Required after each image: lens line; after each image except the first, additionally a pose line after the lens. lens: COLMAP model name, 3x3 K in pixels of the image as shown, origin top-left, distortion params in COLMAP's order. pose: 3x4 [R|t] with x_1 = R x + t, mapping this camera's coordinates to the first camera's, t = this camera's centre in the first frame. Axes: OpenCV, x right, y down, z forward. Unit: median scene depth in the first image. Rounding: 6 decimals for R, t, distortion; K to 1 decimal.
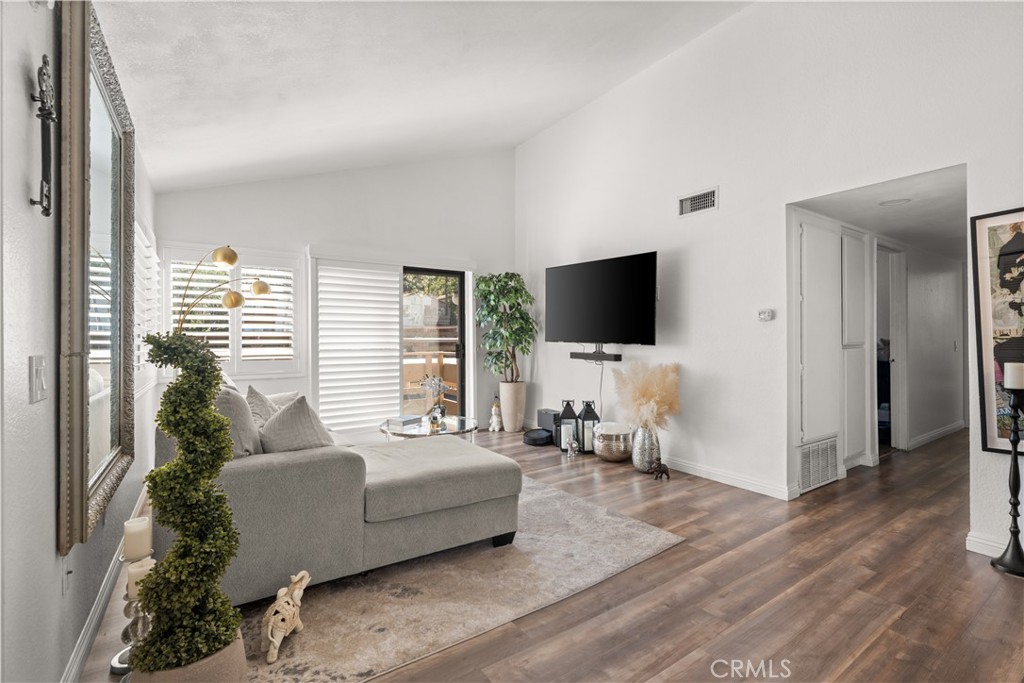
lens RADIAL K [[454.4, 0, 512.0], [0, 454.4, 341.5], [0, 0, 1]] dist [0.000237, -0.000140]
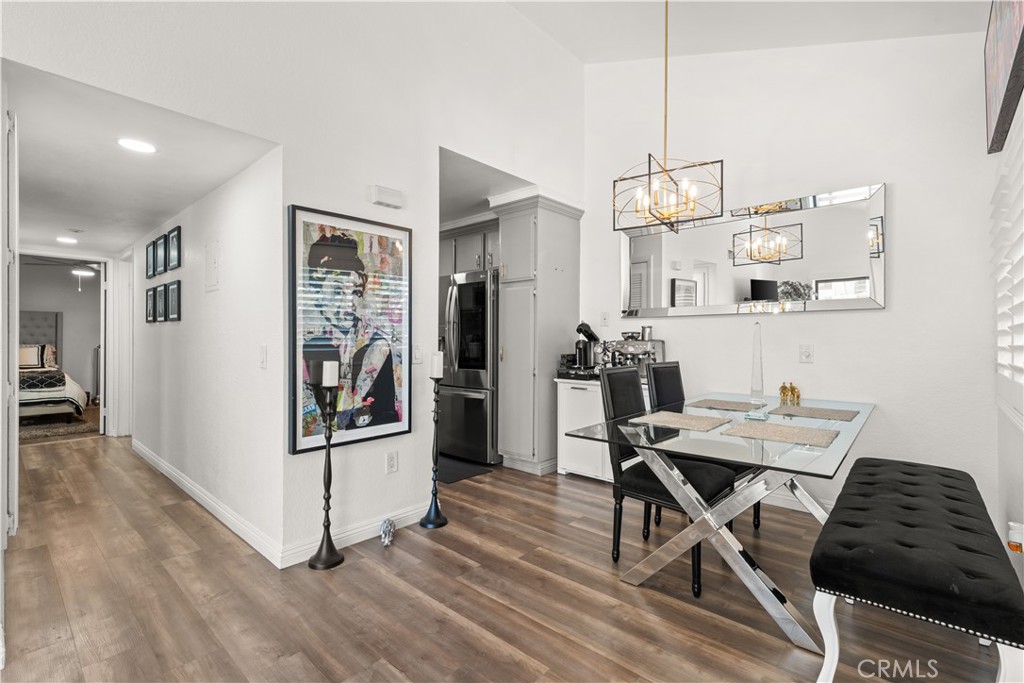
lens RADIAL K [[468.9, 0, 512.0], [0, 468.9, 341.5], [0, 0, 1]] dist [0.008857, -0.000164]
pose [[-0.240065, -0.002381, 0.970754, -0.019899], [0.000996, 0.999996, 0.002699, 0.001018], [-0.970756, 0.001615, -0.240062, 0.714218]]
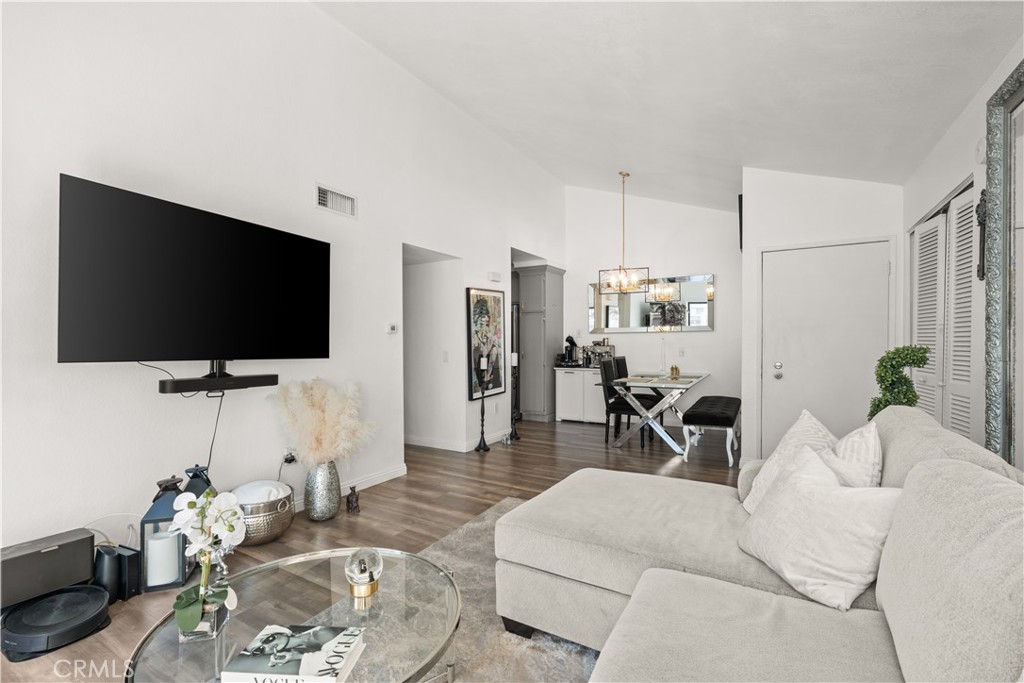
lens RADIAL K [[468.9, 0, 512.0], [0, 468.9, 341.5], [0, 0, 1]] dist [0.008857, -0.000164]
pose [[-0.434916, 0.001365, 0.900470, -0.866176], [0.007601, 0.999969, 0.002156, -0.029711], [-0.900439, 0.007782, -0.434912, 1.571177]]
